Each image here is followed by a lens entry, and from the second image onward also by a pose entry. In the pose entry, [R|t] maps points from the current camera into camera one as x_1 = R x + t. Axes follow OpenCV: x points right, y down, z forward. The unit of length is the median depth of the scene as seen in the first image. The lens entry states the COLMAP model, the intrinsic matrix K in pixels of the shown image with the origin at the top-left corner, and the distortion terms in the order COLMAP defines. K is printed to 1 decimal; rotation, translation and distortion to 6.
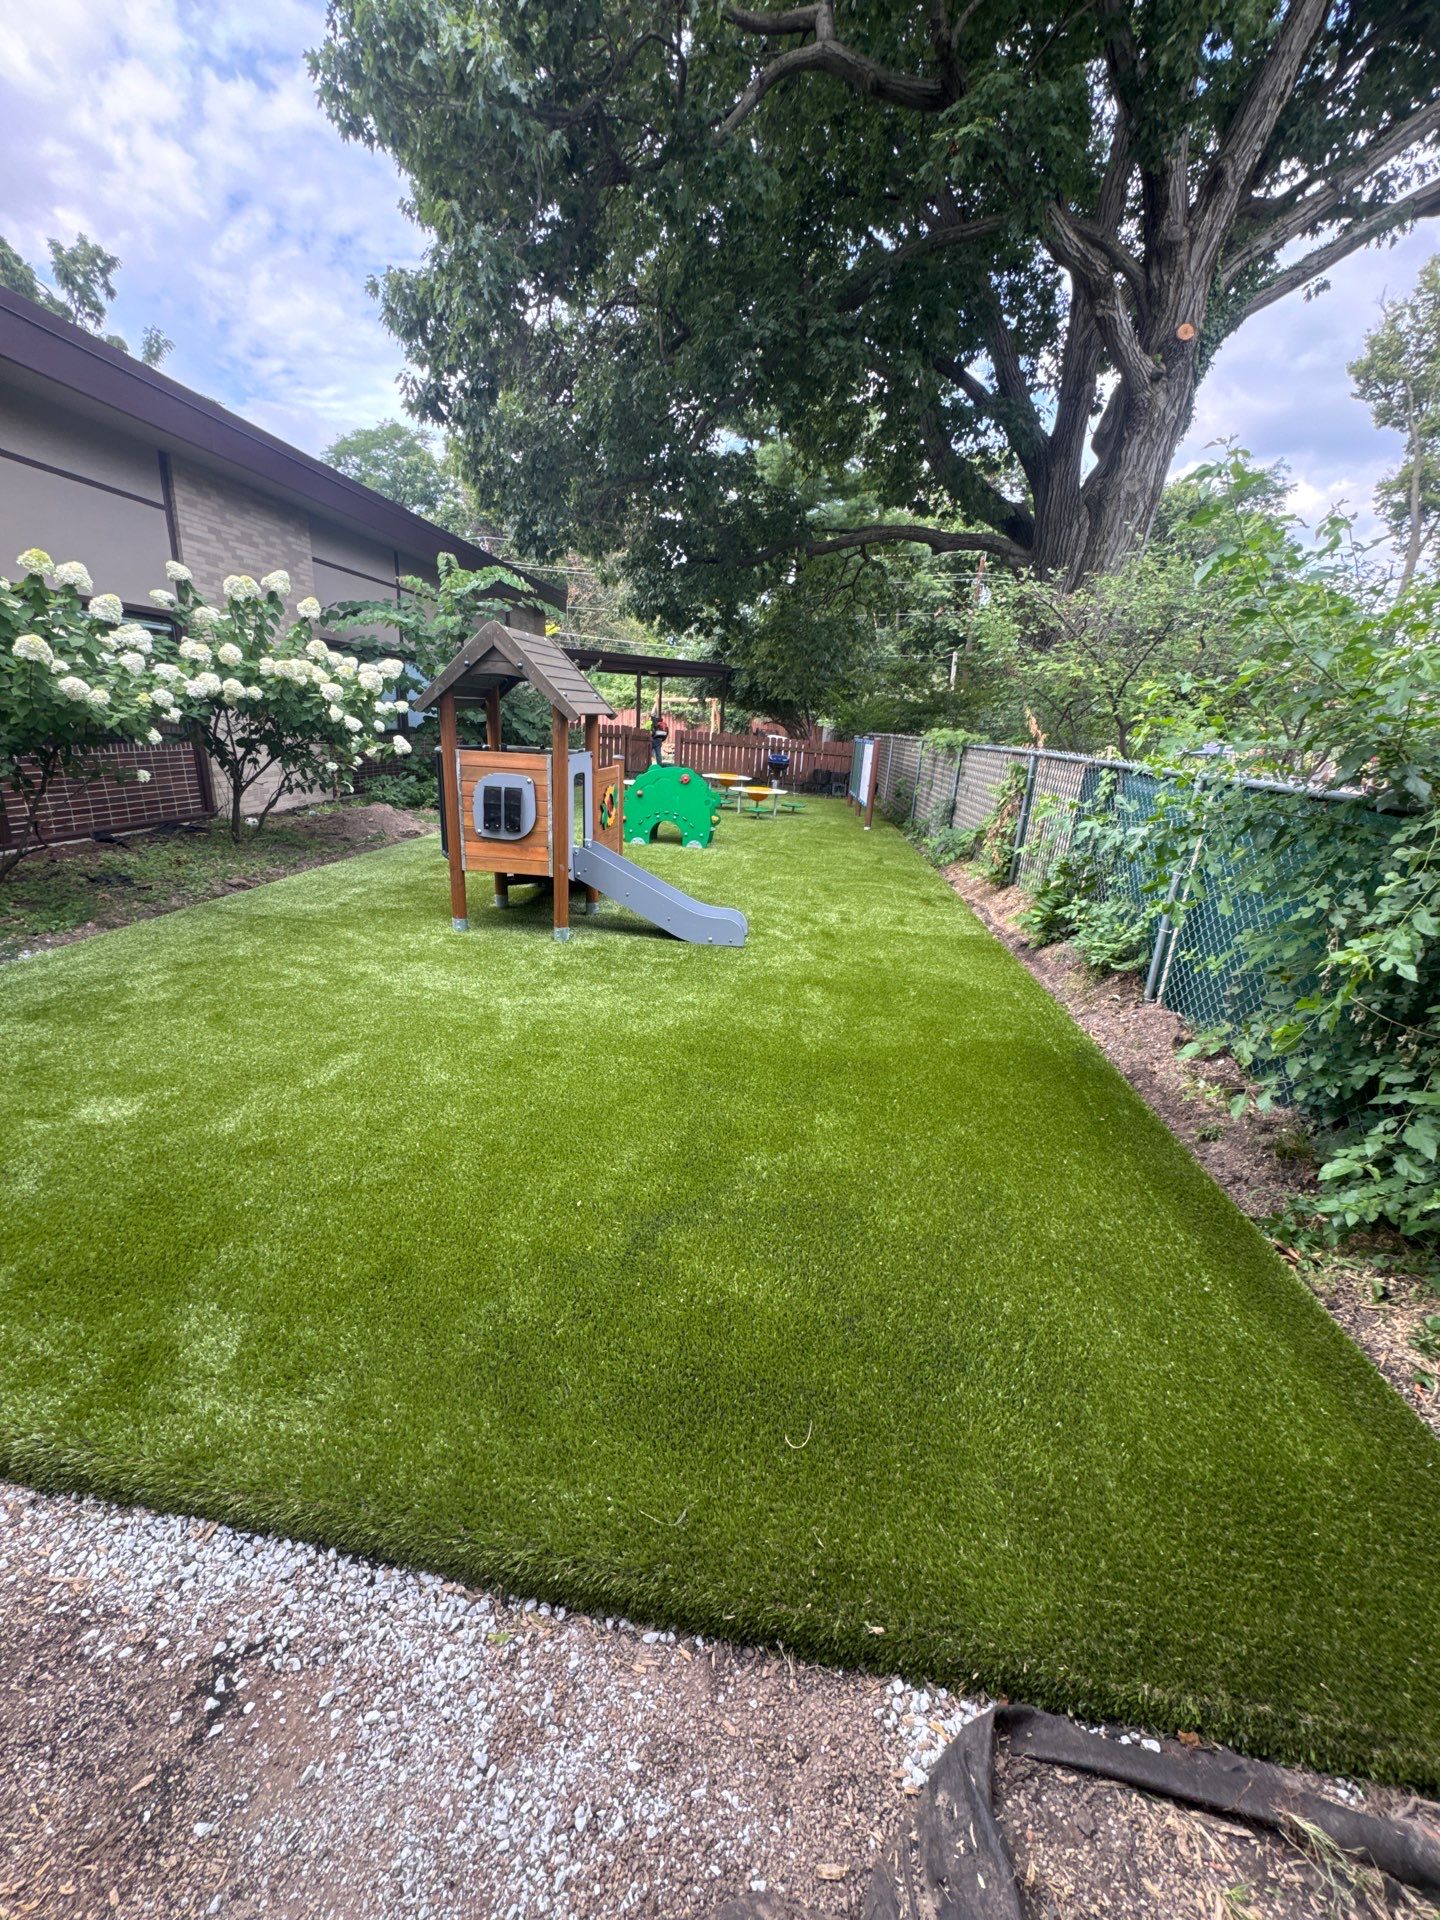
lens RADIAL K [[764.1, 0, 718.2], [0, 764.1, 964.5], [0, 0, 1]] dist [-0.000407, -0.000294]
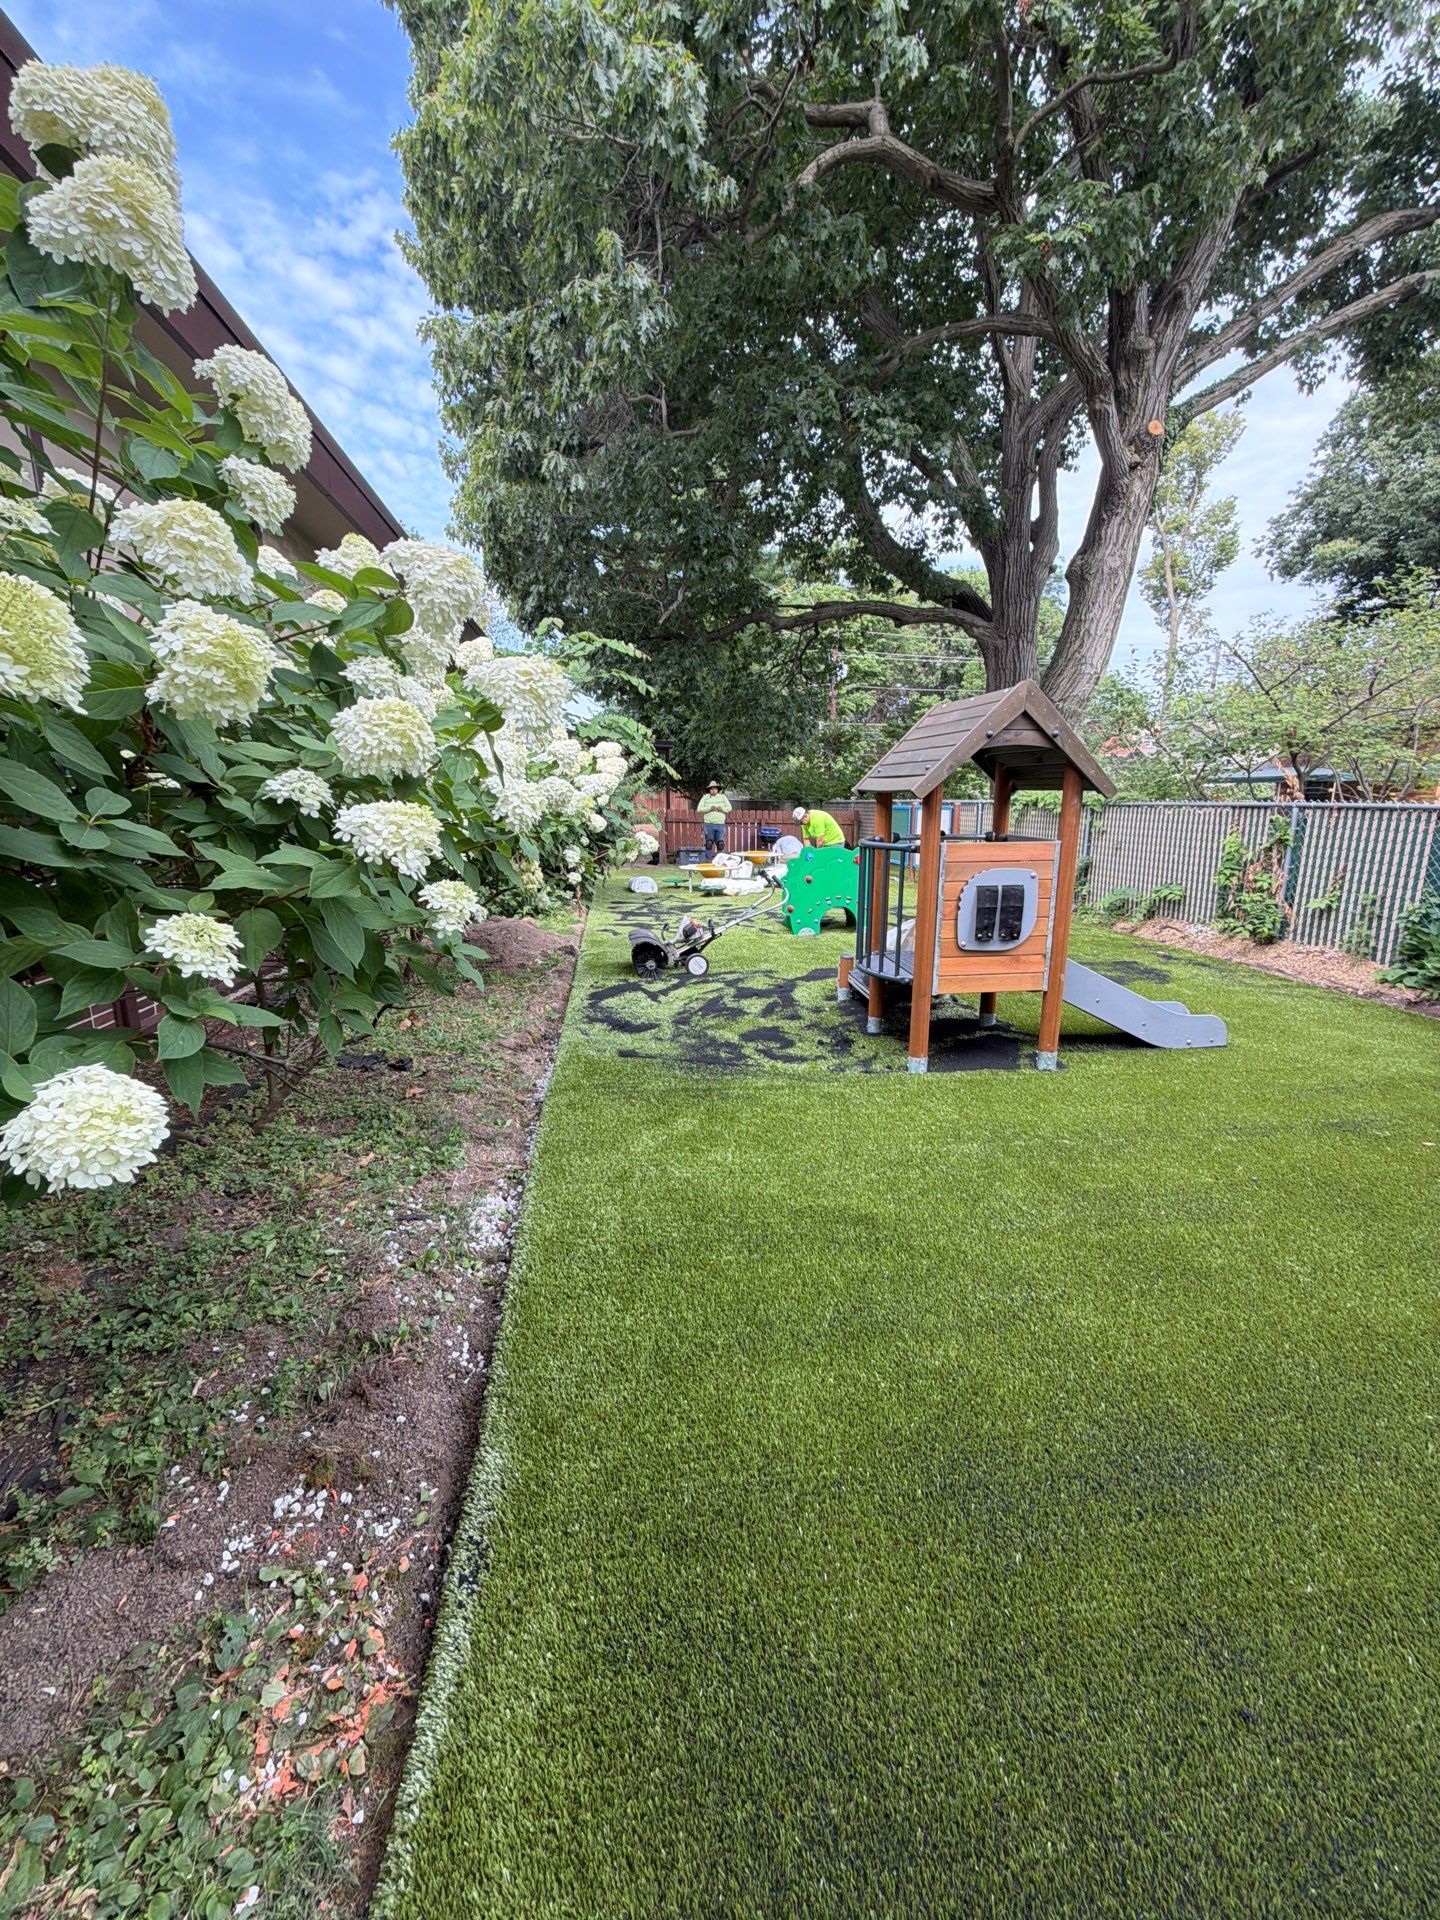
lens RADIAL K [[764.1, 0, 719.6], [0, 764.1, 965.9], [0, 0, 1]] dist [-0.000407, -0.000294]
pose [[0.970121, -0.107880, 0.217320, -0.218756], [0.126463, 0.989248, -0.073460, -0.037982], [-0.207059, 0.098748, 0.973332, 0.088481]]
